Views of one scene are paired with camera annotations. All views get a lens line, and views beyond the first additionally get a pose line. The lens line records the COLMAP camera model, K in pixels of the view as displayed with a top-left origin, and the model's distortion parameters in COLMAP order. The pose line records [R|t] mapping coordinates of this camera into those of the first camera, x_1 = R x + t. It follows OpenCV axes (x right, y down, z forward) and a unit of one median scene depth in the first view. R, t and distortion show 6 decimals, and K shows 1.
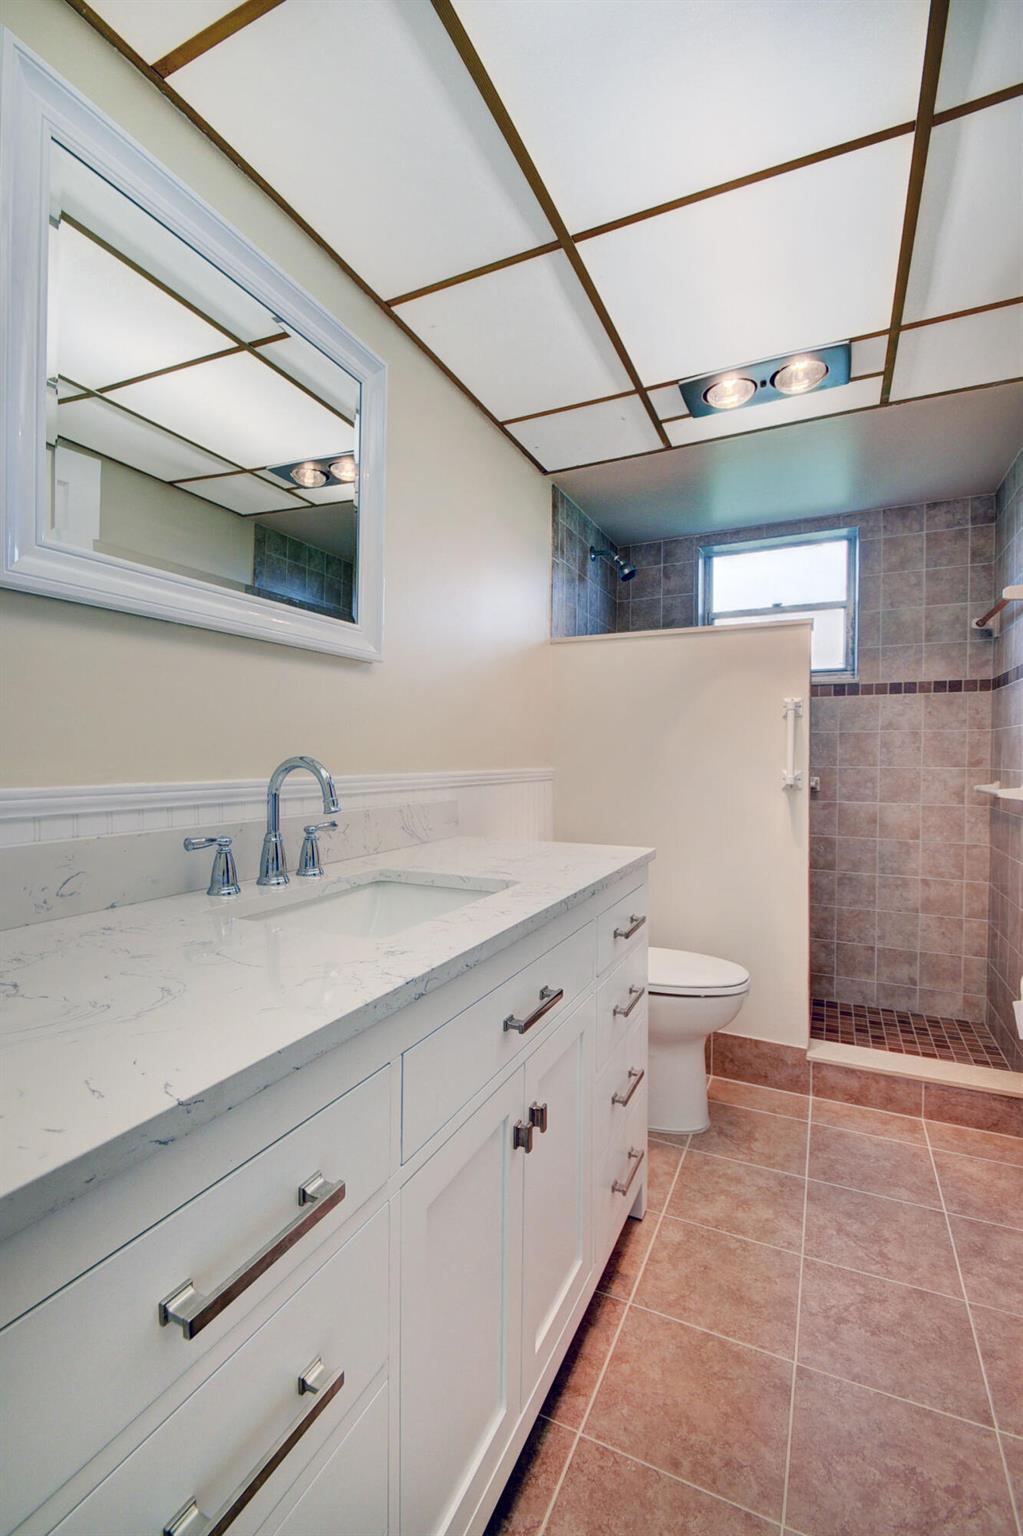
lens RADIAL K [[678.2, 0, 506.0], [0, 678.2, 763.6], [0, 0, 1]] dist [0.009383, -0.013506]
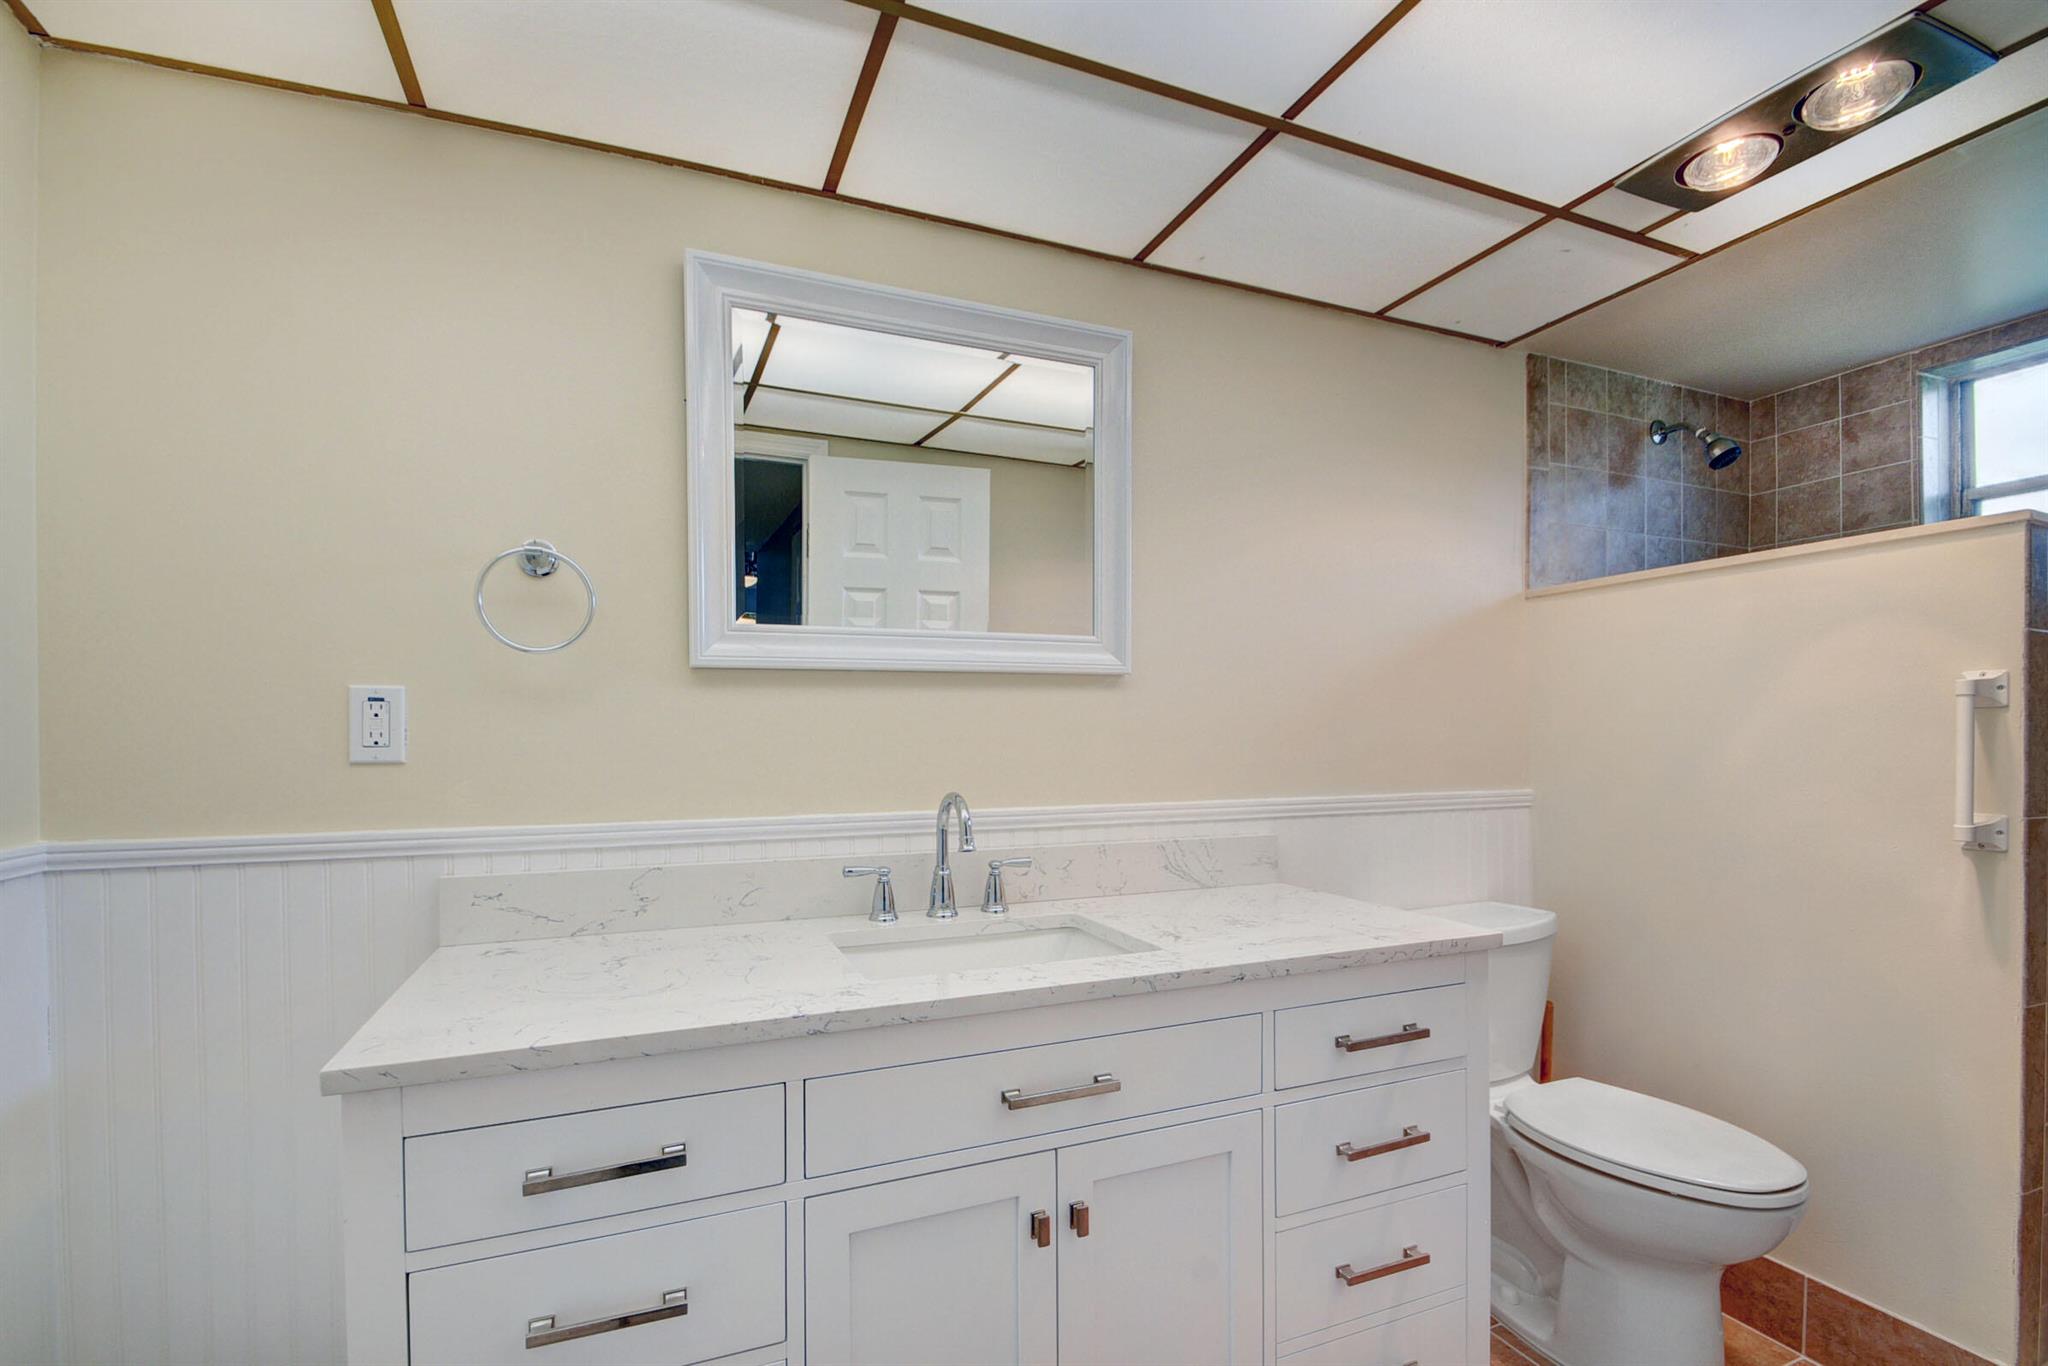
lens RADIAL K [[916.1, 0, 1016.1], [0, 916.1, 737.6], [0, 0, 1]] dist [0.009259, -0.014970]
pose [[0.757102, -0.003877, -0.653285, 0.400684], [-0.003371, 0.999946, -0.009841, -0.048219], [0.653288, 0.009653, 0.757048, 0.019366]]
